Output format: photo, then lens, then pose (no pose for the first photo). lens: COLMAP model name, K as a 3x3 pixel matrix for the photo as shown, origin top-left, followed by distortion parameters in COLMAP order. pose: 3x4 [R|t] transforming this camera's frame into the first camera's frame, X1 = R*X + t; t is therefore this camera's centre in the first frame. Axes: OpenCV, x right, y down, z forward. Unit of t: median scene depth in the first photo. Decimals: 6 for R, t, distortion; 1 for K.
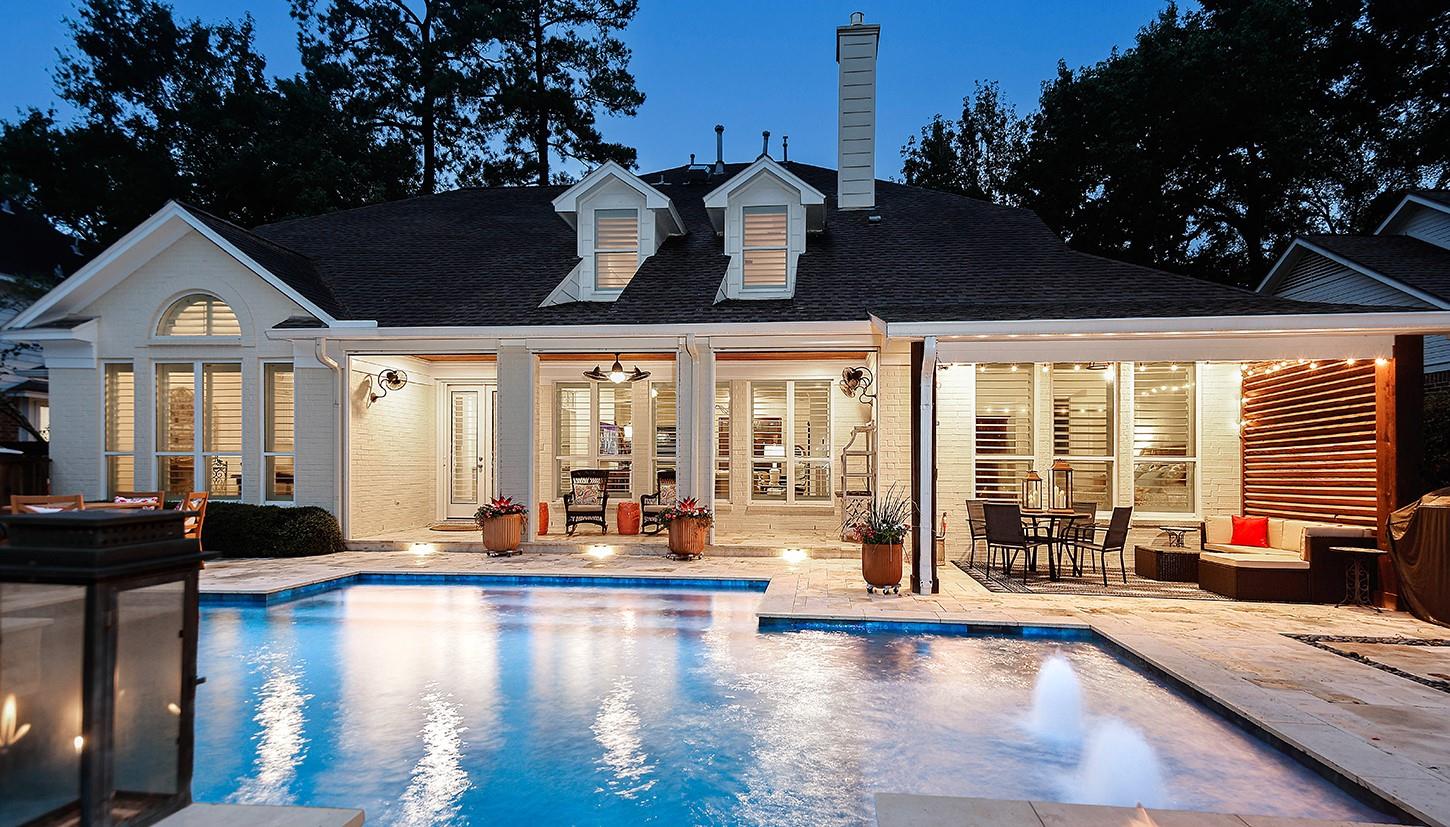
lens RADIAL K [[815.8, 0, 722.9], [0, 815.8, 473.3], [0, 0, 1]] dist [0.059152, -0.031950]
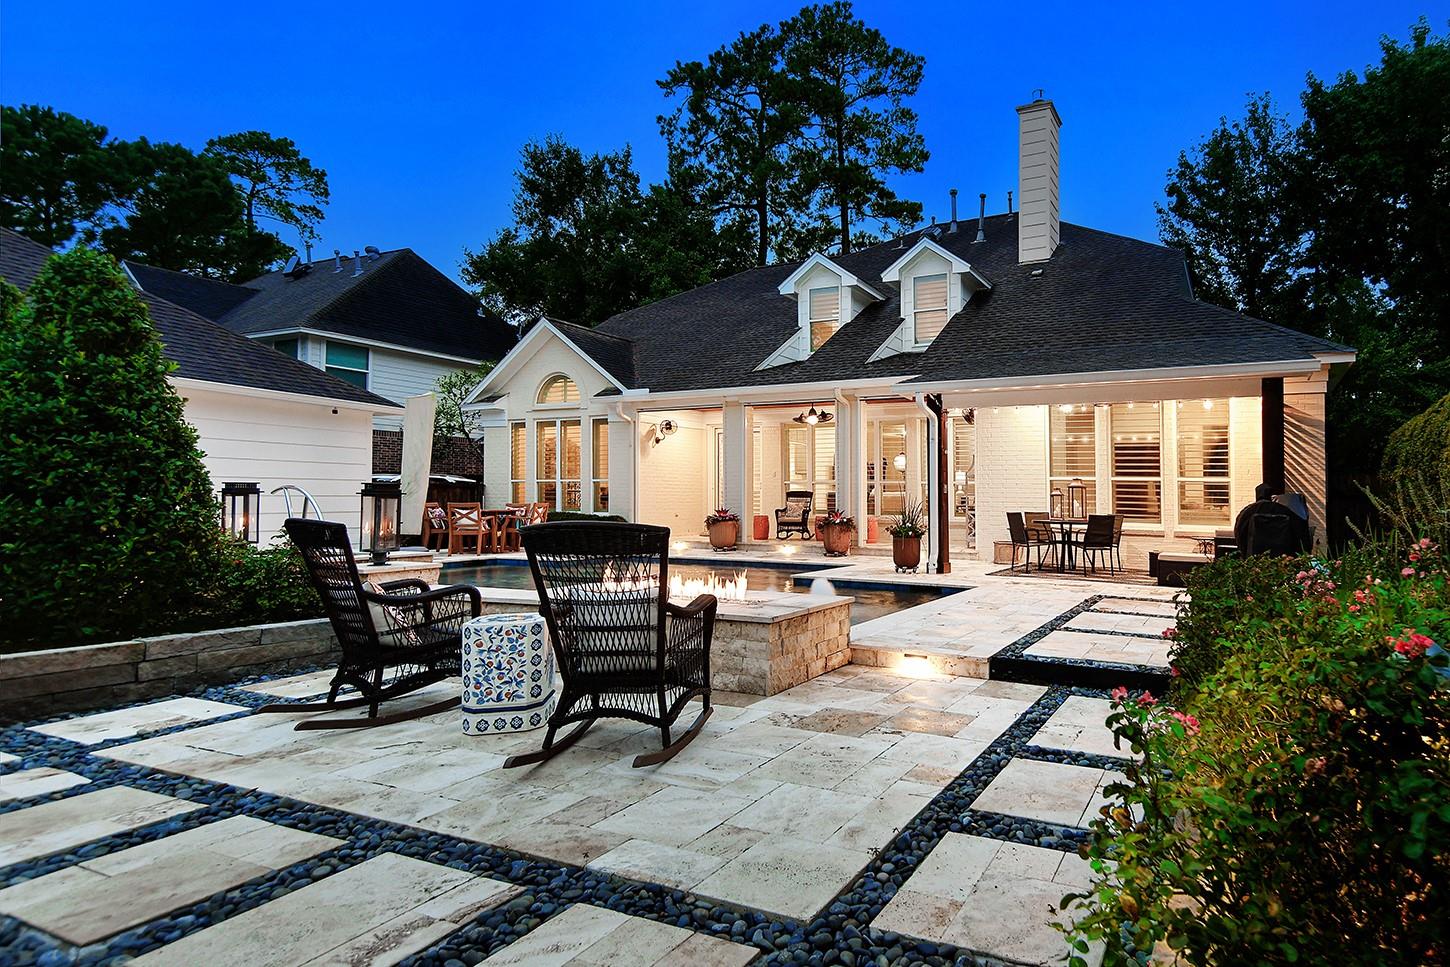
lens RADIAL K [[792.3, 0, 729.6], [0, 792.3, 503.6], [0, 0, 1]] dist [0.037955, 0.000091]
pose [[0.912217, 0.006149, -0.409661, 0.252545], [-0.004655, 0.999978, 0.004644, 0.010586], [0.409681, -0.002329, 0.912226, -0.198914]]
